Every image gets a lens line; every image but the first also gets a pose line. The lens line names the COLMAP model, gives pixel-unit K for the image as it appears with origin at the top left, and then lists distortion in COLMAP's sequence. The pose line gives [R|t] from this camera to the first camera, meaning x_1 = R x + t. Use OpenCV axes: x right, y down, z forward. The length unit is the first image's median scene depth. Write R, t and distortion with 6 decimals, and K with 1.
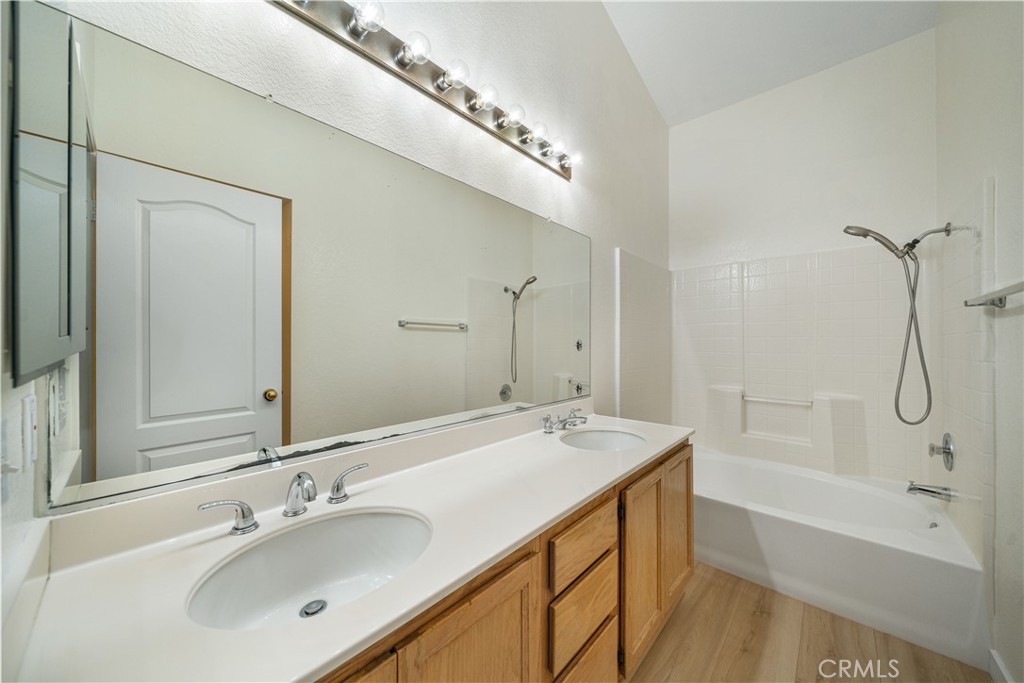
lens RADIAL K [[349.9, 0, 508.9], [0, 349.9, 339.2], [0, 0, 1]] dist [-0.001180, -0.000207]
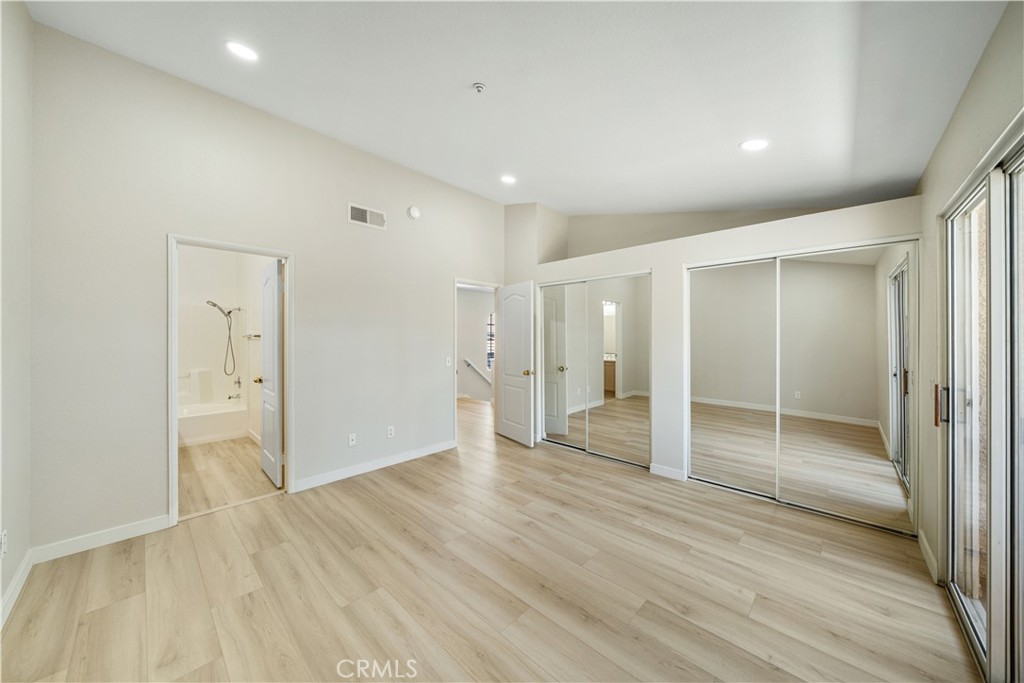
lens RADIAL K [[349.9, 0, 505.7], [0, 349.9, 339.2], [0, 0, 1]] dist [-0.001180, -0.000207]
pose [[0.014310, 0.002251, 0.999895, -1.666761], [-0.000743, 0.999997, -0.002240, -0.046094], [-0.999897, -0.000711, 0.014312, -1.295928]]
